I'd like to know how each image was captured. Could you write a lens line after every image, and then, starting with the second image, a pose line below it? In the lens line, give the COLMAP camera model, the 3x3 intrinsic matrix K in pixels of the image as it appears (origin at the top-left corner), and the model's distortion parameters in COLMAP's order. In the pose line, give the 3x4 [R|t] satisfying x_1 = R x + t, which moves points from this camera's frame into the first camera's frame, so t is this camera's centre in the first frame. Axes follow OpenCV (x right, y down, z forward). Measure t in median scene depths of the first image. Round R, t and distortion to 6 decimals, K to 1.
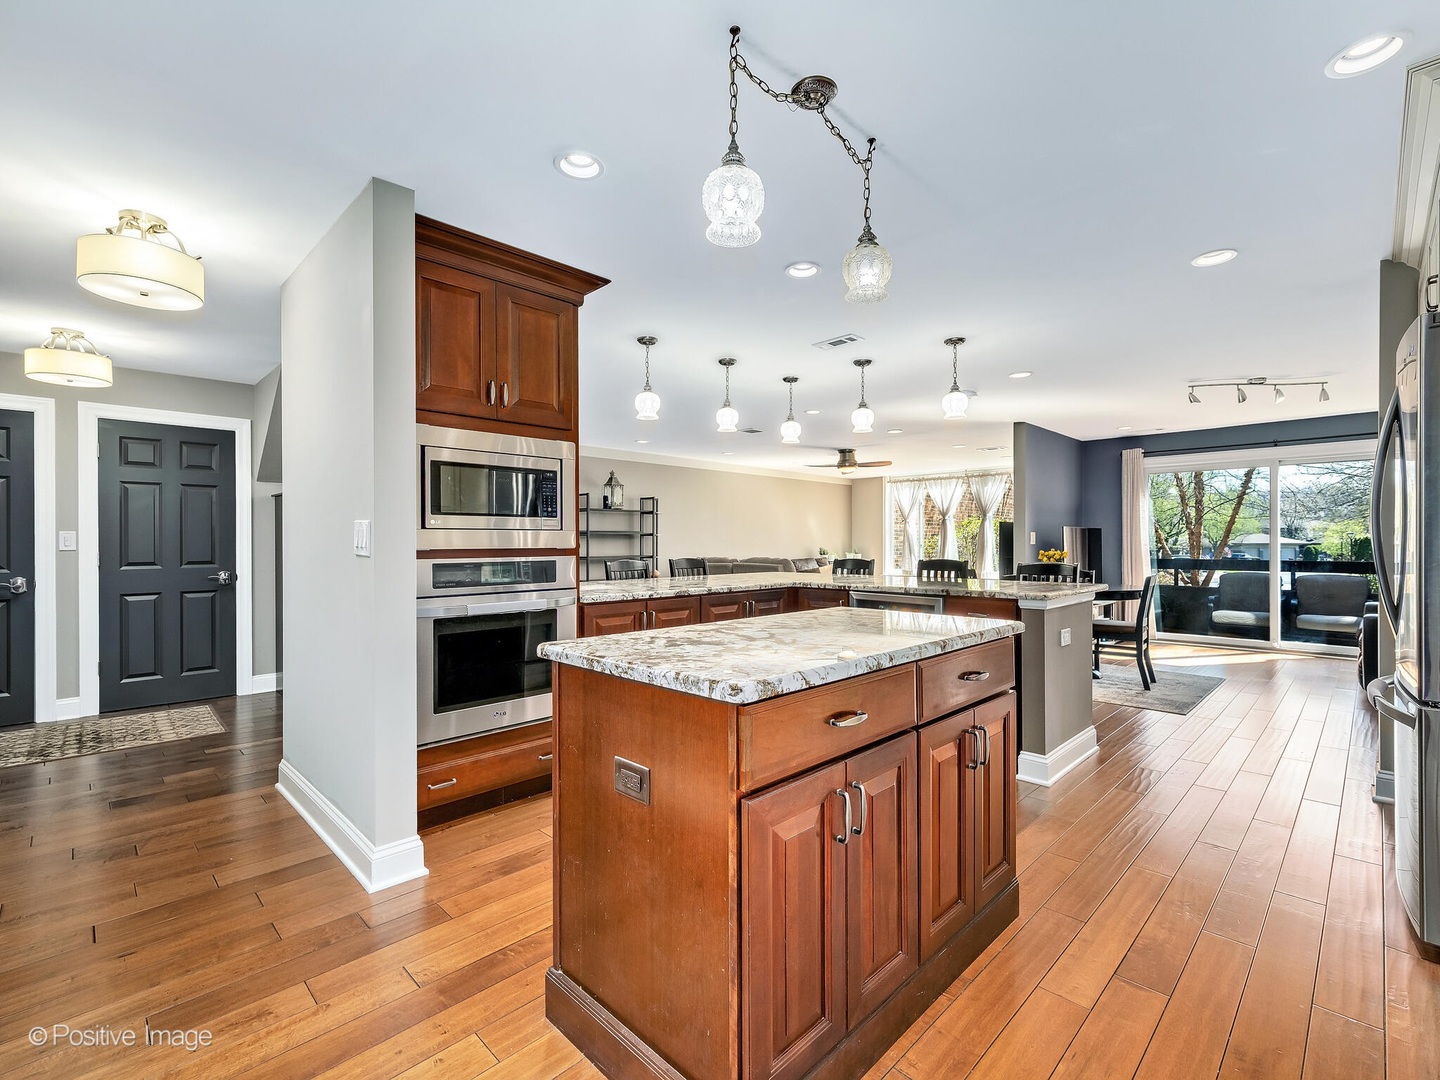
lens RADIAL K [[649.7, 0, 741.0], [0, 649.7, 549.2], [0, 0, 1]] dist [-0.005649, -0.001788]
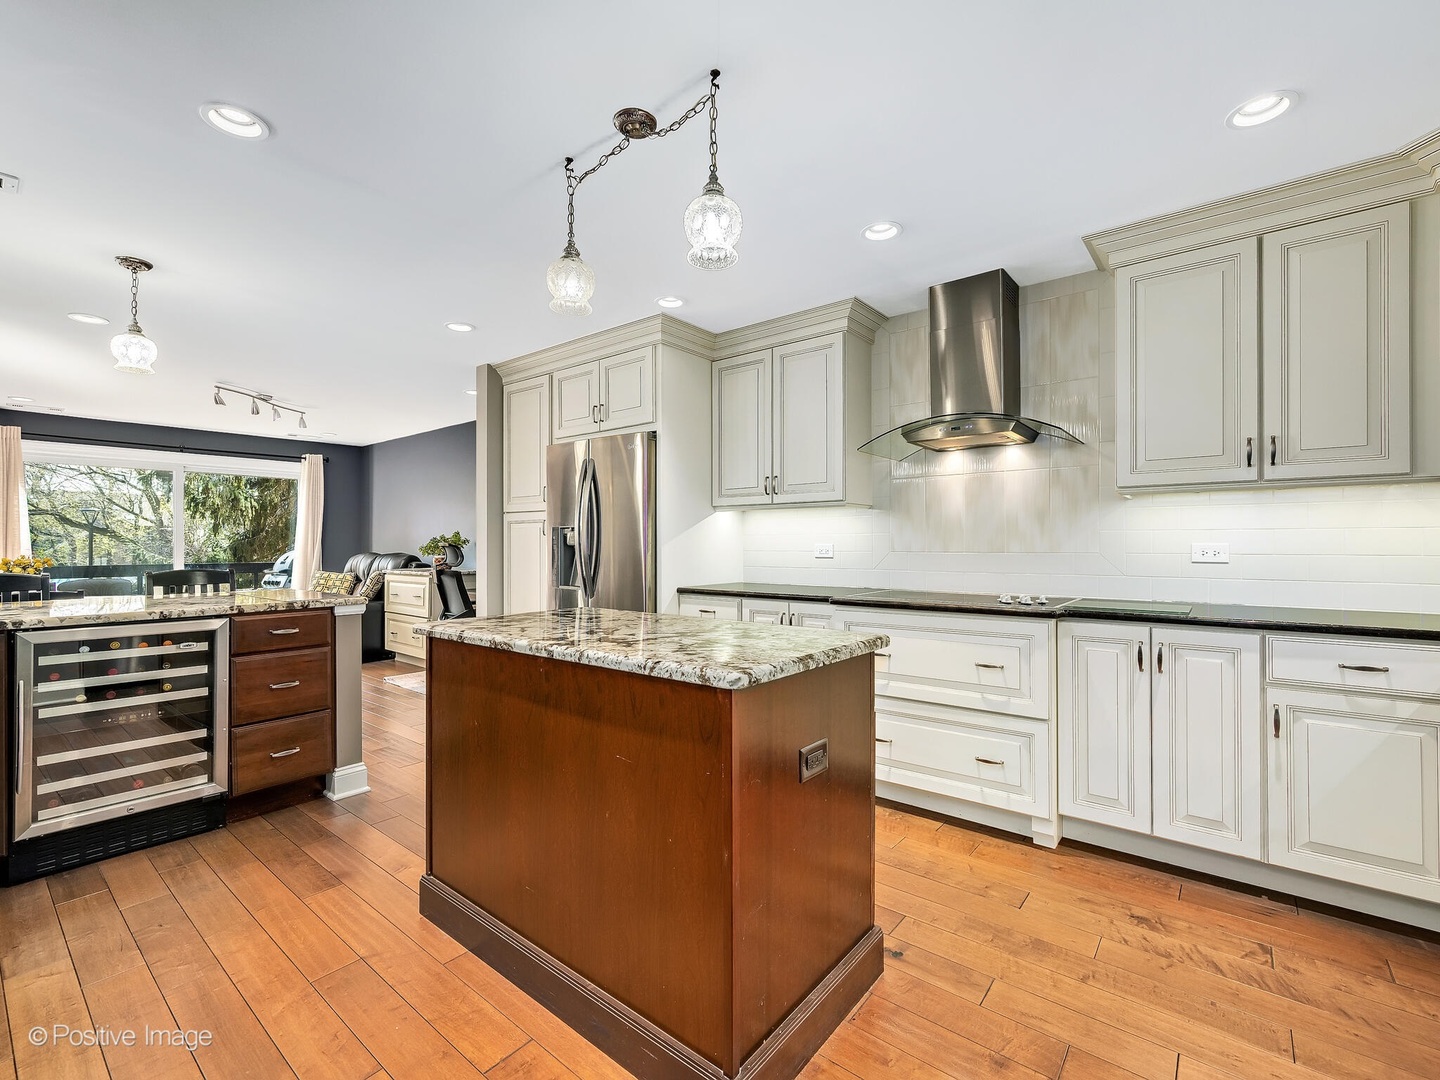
lens RADIAL K [[649.7, 0, 696.7], [0, 649.7, 545.7], [0, 0, 1]] dist [-0.005649, -0.001788]
pose [[-0.076870, -0.001166, 0.997040, -0.414228], [0.013564, 0.999906, 0.002215, -0.003137], [-0.996949, 0.013694, -0.076847, 0.426777]]
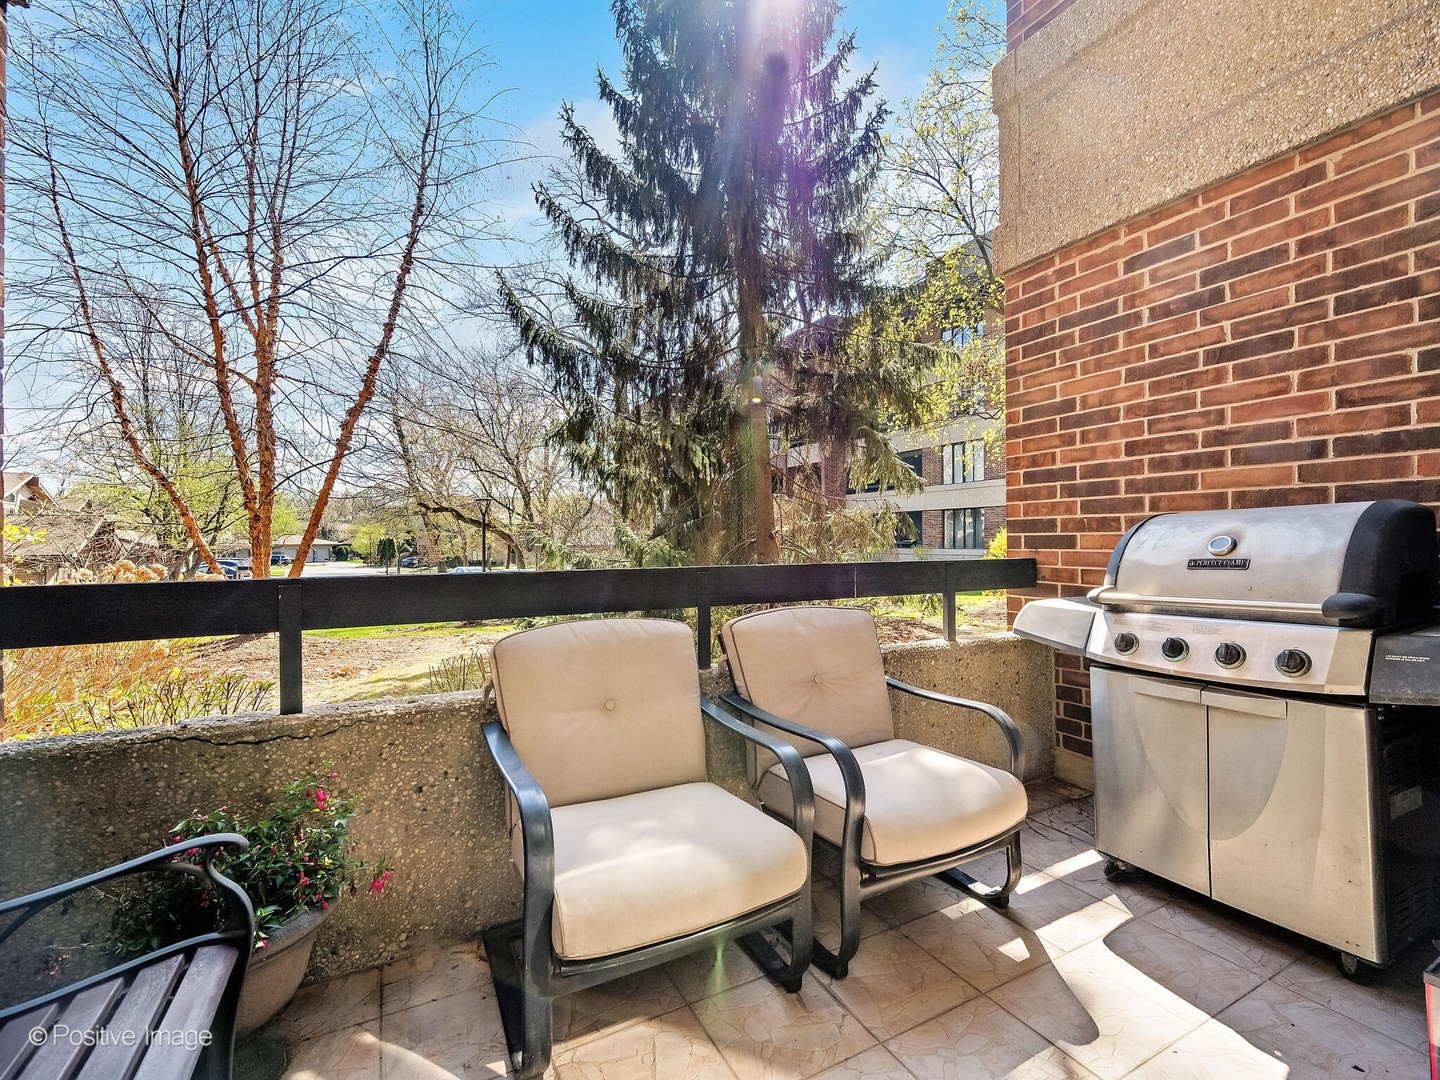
lens RADIAL K [[649.7, 0, 730.5], [0, 649.7, 539.4], [0, 0, 1]] dist [-0.005649, -0.001788]
pose [[0.295663, 0.000508, 0.955292, 1.128973], [0.016930, 0.999840, -0.005772, 0.011835], [-0.955142, 0.017880, 0.295607, 1.757143]]
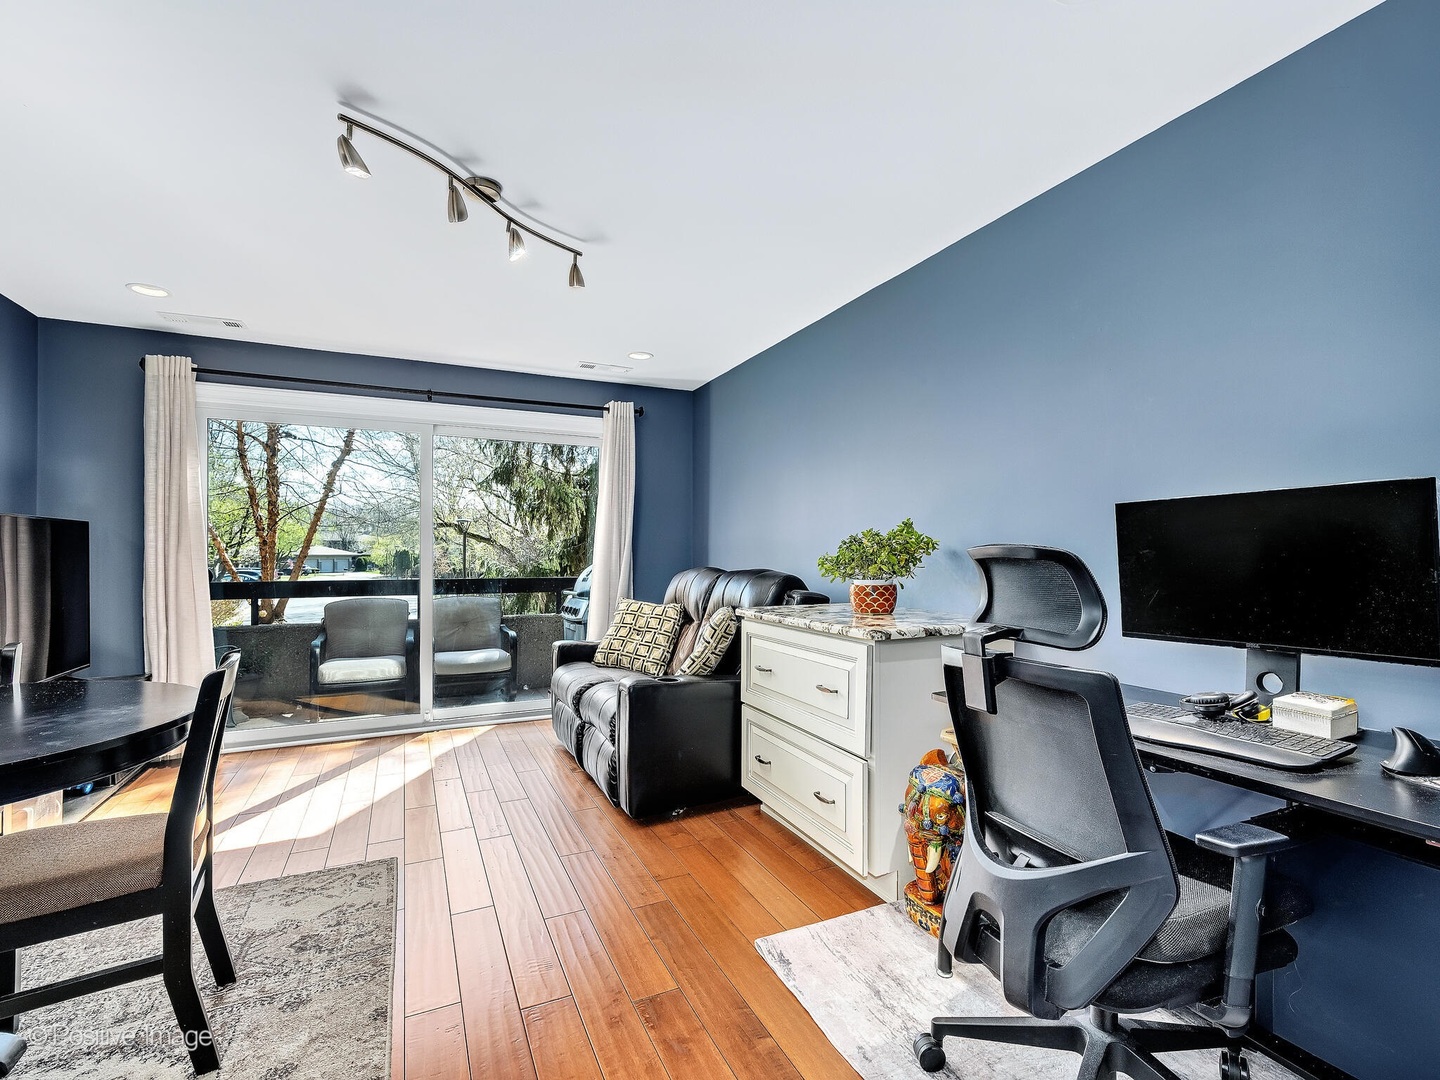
lens RADIAL K [[656.7, 0, 730.9], [0, 656.7, 549.9], [0, 0, 1]] dist [0.010997, 0.000147]
pose [[0.327023, 0.005494, 0.945000, 0.511189], [0.010528, 0.999900, -0.009457, -0.008957], [-0.944958, 0.013042, 0.326933, 0.827445]]
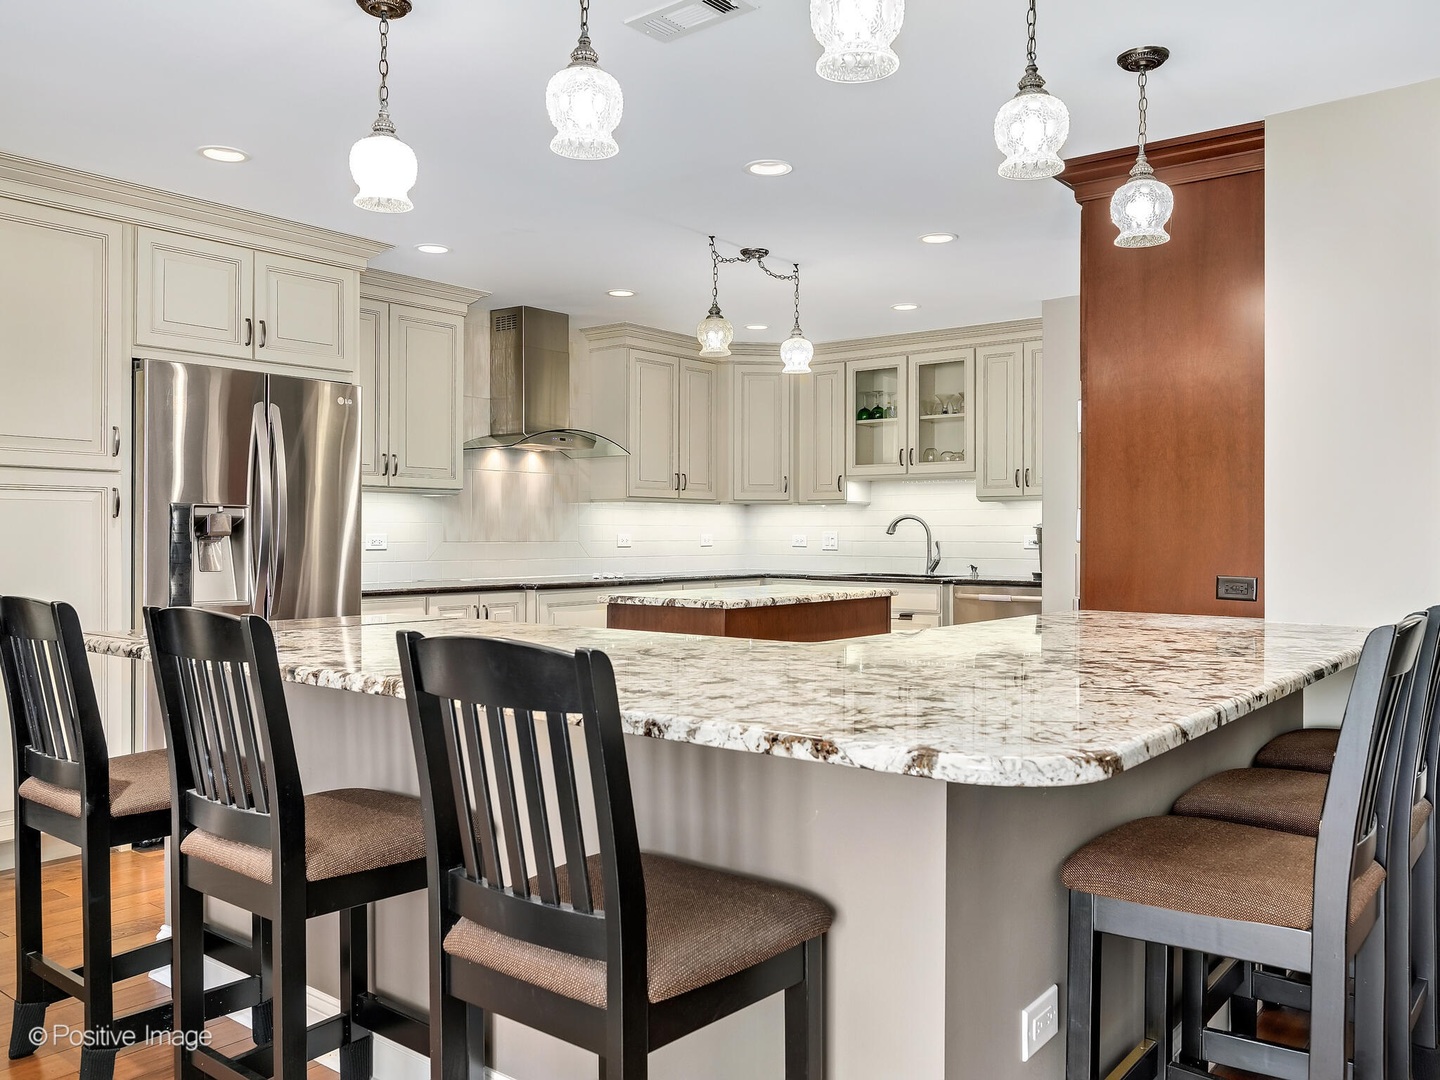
lens RADIAL K [[1165.7, 0, 721.2], [0, 1165.7, 532.5], [0, 0, 1]] dist [-0.001586, -0.014629]
pose [[-0.995340, -0.000862, -0.096419, 0.197500], [-0.001898, 0.999941, 0.010655, -0.018823], [0.096404, 0.010788, -0.995284, 1.616208]]
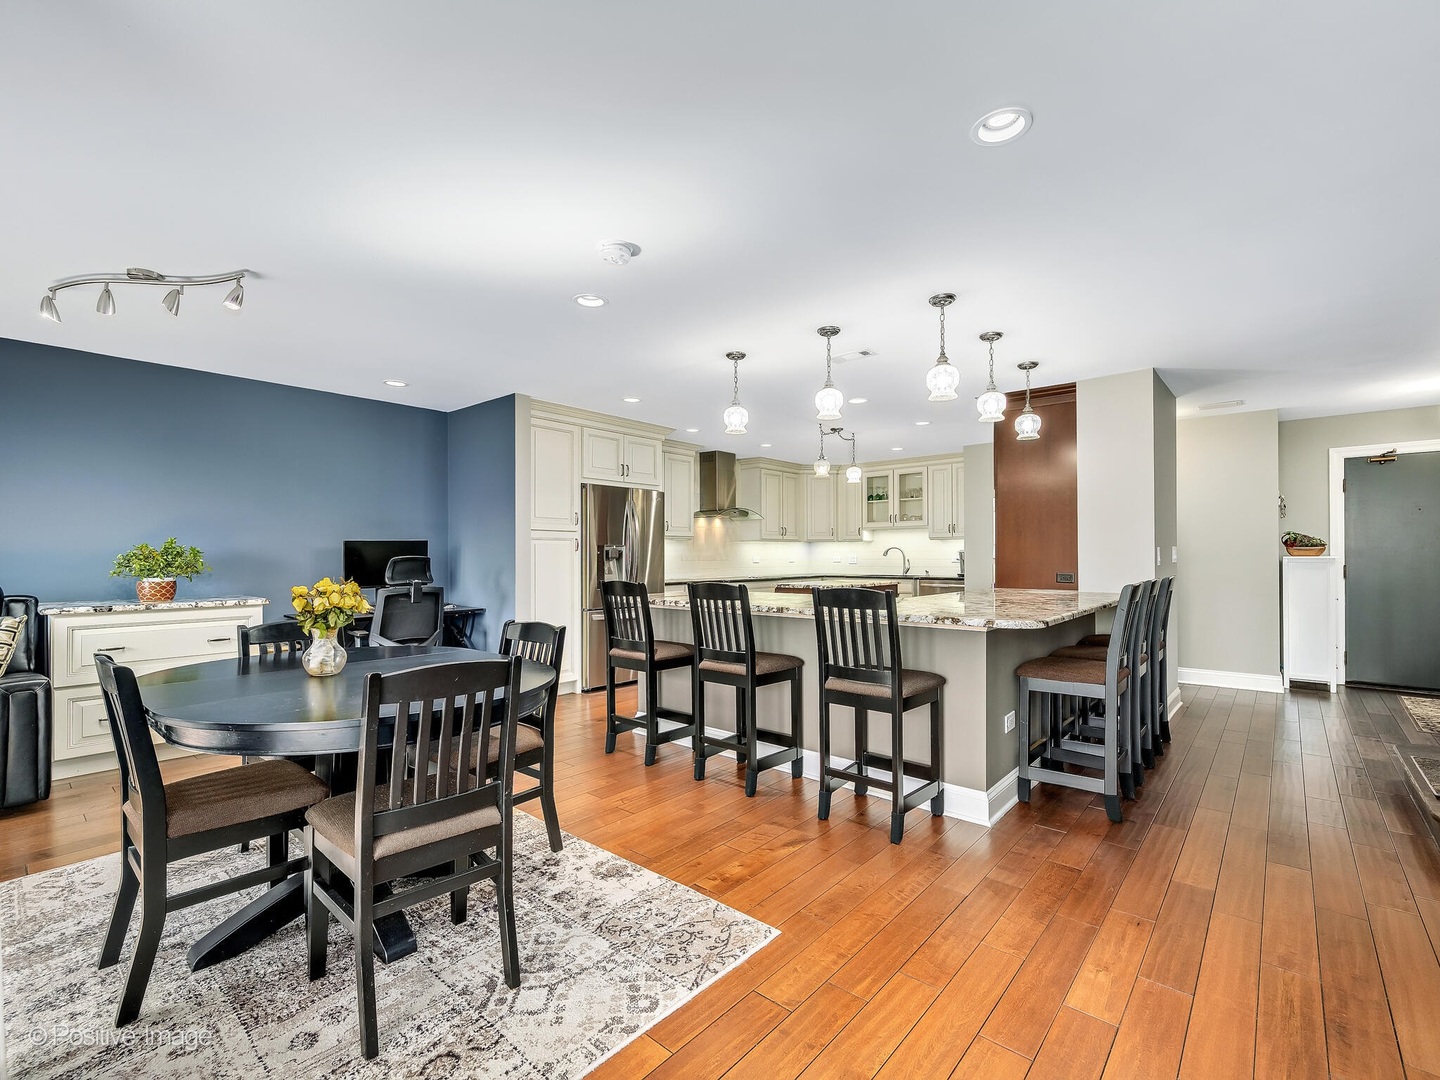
lens RADIAL K [[649.7, 0, 716.9], [0, 649.7, 553.3], [0, 0, 1]] dist [-0.005649, -0.001788]
pose [[-0.998882, 0.005314, -0.046979, 0.390350], [0.004949, 0.999957, 0.007891, -0.023983], [0.047019, 0.007650, -0.998865, 1.891677]]
